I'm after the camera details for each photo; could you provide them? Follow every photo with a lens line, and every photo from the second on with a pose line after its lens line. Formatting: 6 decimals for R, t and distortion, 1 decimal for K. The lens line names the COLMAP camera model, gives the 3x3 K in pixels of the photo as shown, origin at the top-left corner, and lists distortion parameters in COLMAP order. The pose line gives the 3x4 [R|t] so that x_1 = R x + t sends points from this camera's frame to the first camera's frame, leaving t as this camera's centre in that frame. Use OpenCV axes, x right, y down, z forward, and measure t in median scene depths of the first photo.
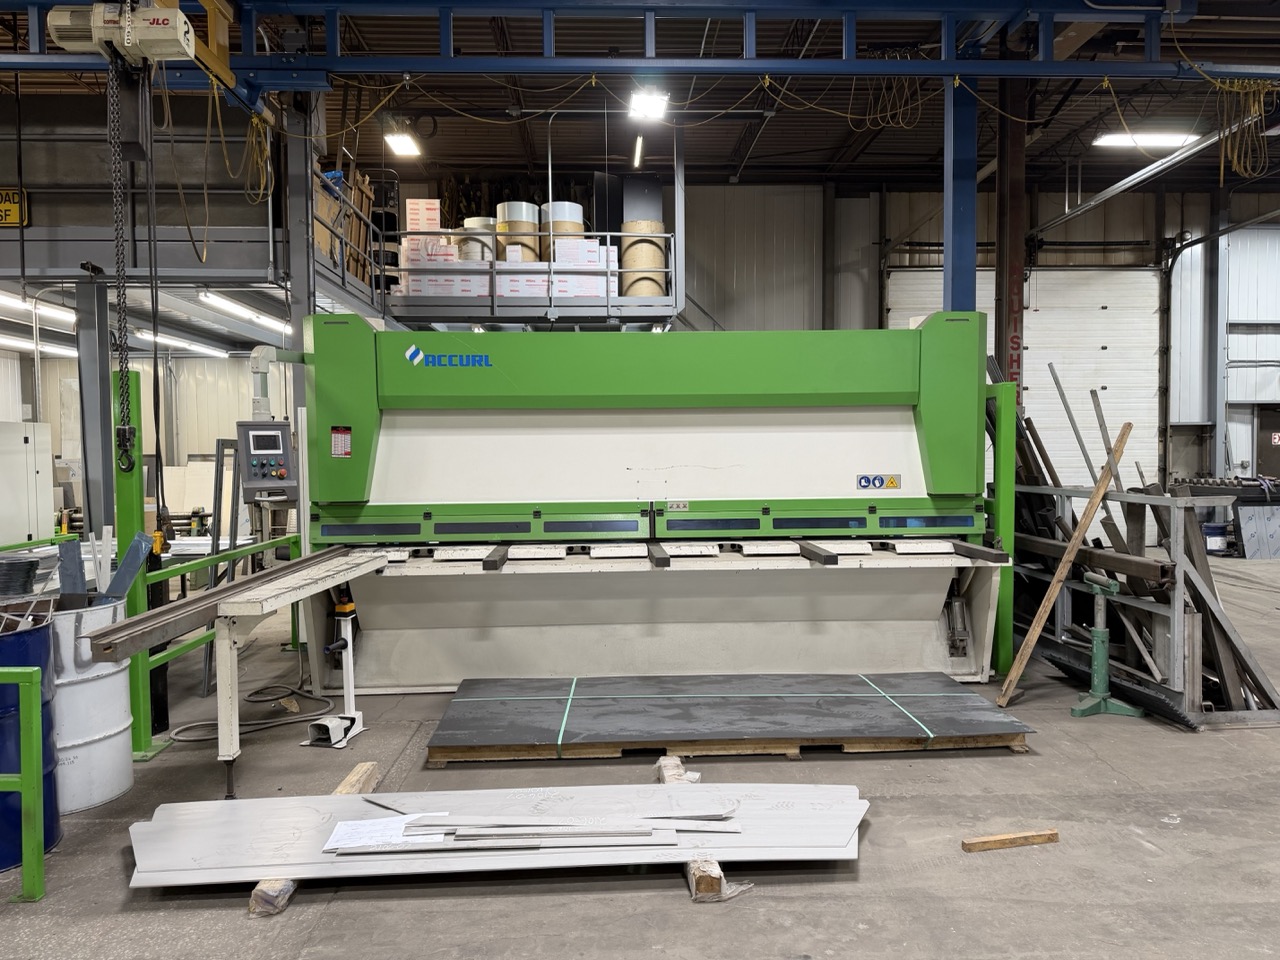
lens RADIAL K [[915.4, 0, 648.9], [0, 915.4, 490.5], [0, 0, 1]] dist [0.029914, -0.059041]
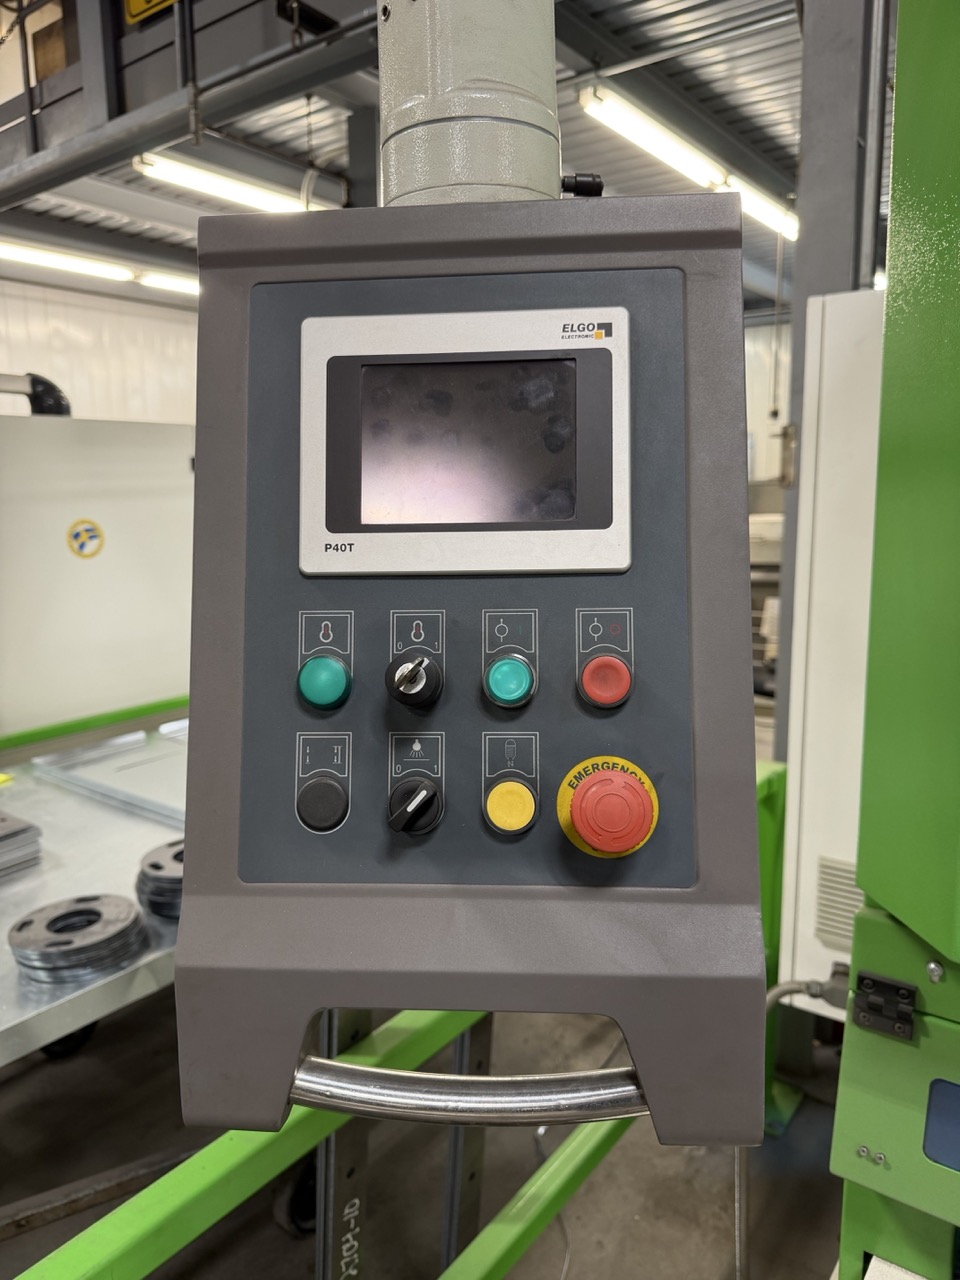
lens RADIAL K [[915.4, 0, 480.9], [0, 915.4, 645.1], [0, 0, 1]] dist [0.029914, -0.059041]
pose [[0.775643, 0.112659, -0.621036, -0.264570], [-0.027558, 0.989048, 0.144999, -0.033949], [0.630570, -0.095353, 0.770253, 0.687854]]
